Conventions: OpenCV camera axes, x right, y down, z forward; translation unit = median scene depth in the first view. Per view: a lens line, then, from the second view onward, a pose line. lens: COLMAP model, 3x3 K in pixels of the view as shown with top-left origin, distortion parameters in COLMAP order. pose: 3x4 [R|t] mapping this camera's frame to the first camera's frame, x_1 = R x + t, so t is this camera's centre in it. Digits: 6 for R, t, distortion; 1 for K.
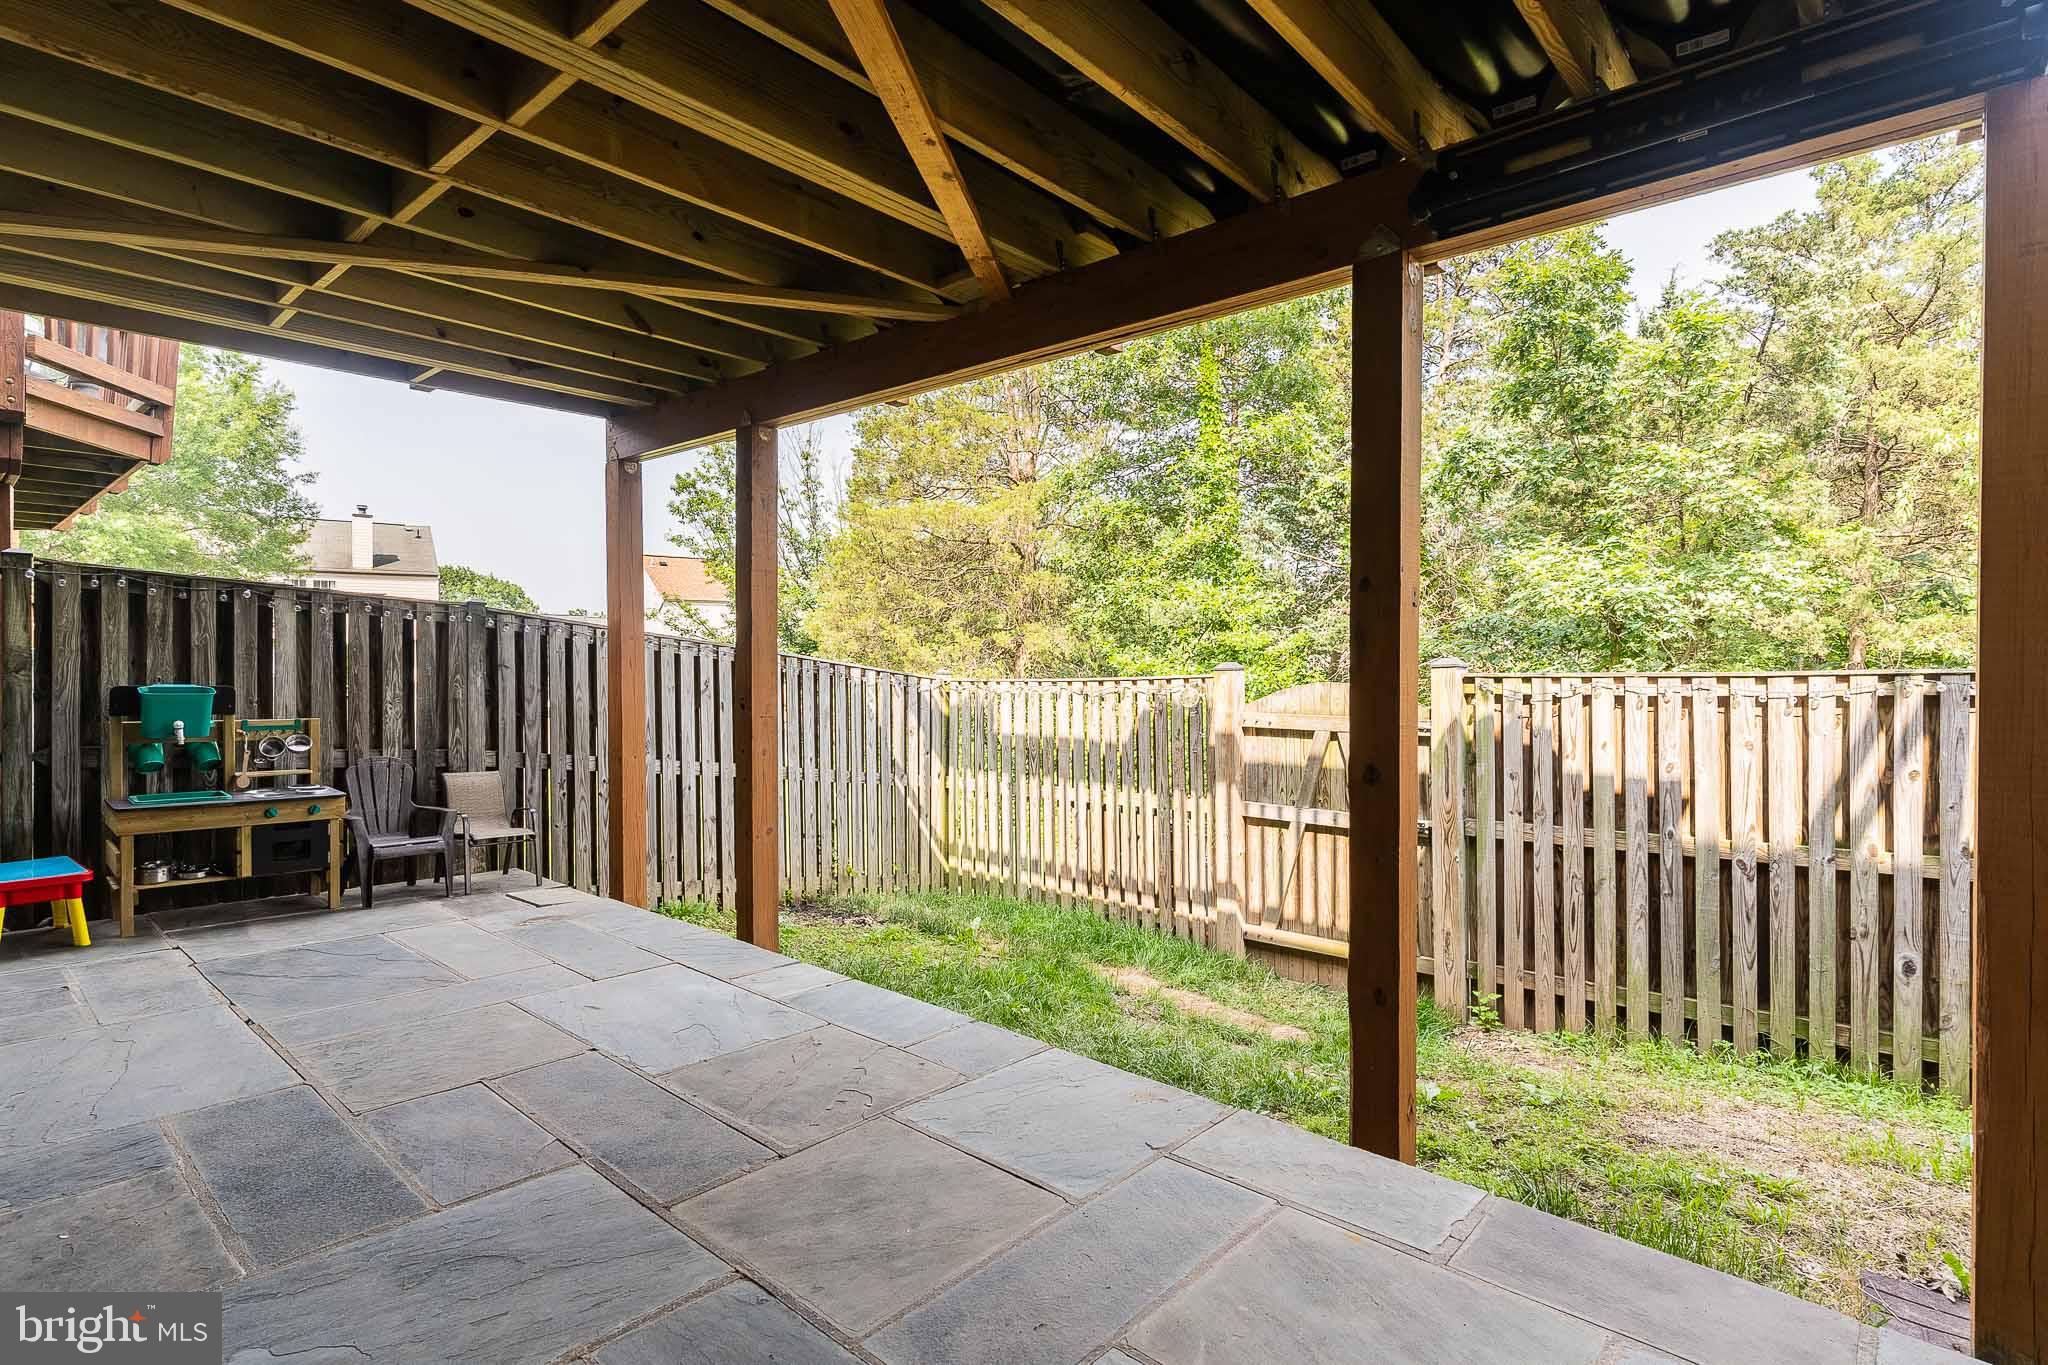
lens RADIAL K [[1026.4, 0, 1012.5], [0, 1026.4, 678.8], [0, 0, 1]] dist [0.002103, 0.002551]
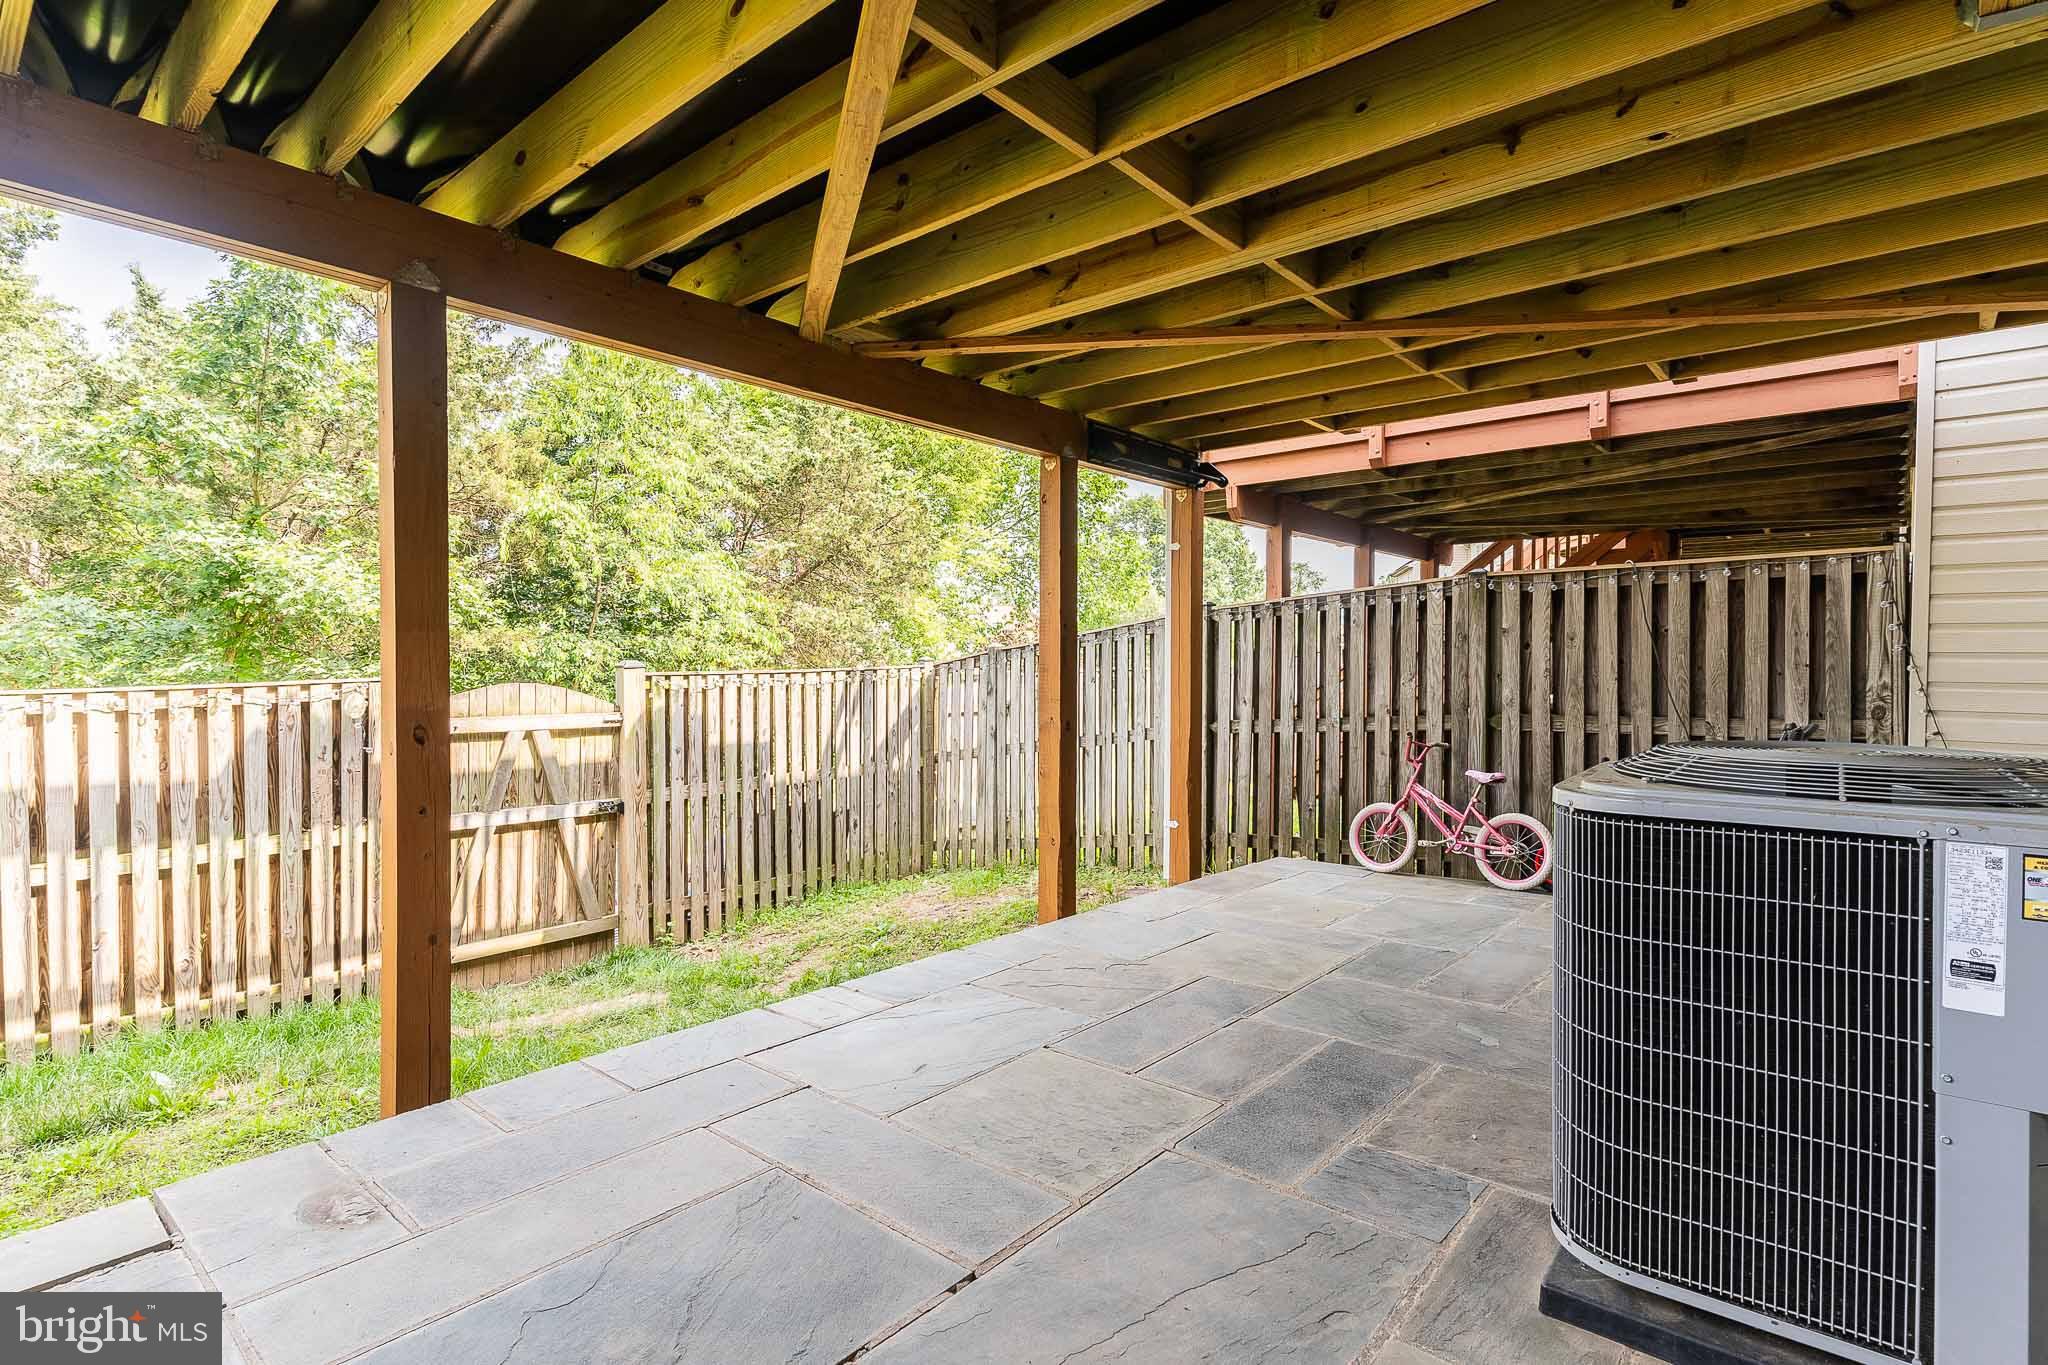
lens RADIAL K [[1026.4, 0, 1012.7], [0, 1026.4, 672.6], [0, 0, 1]] dist [0.002103, 0.002551]
pose [[-0.029398, -0.008705, 0.999530, -1.331132], [0.010535, 0.999904, 0.009019, -0.019932], [-0.999512, 0.010795, -0.029303, 0.988828]]
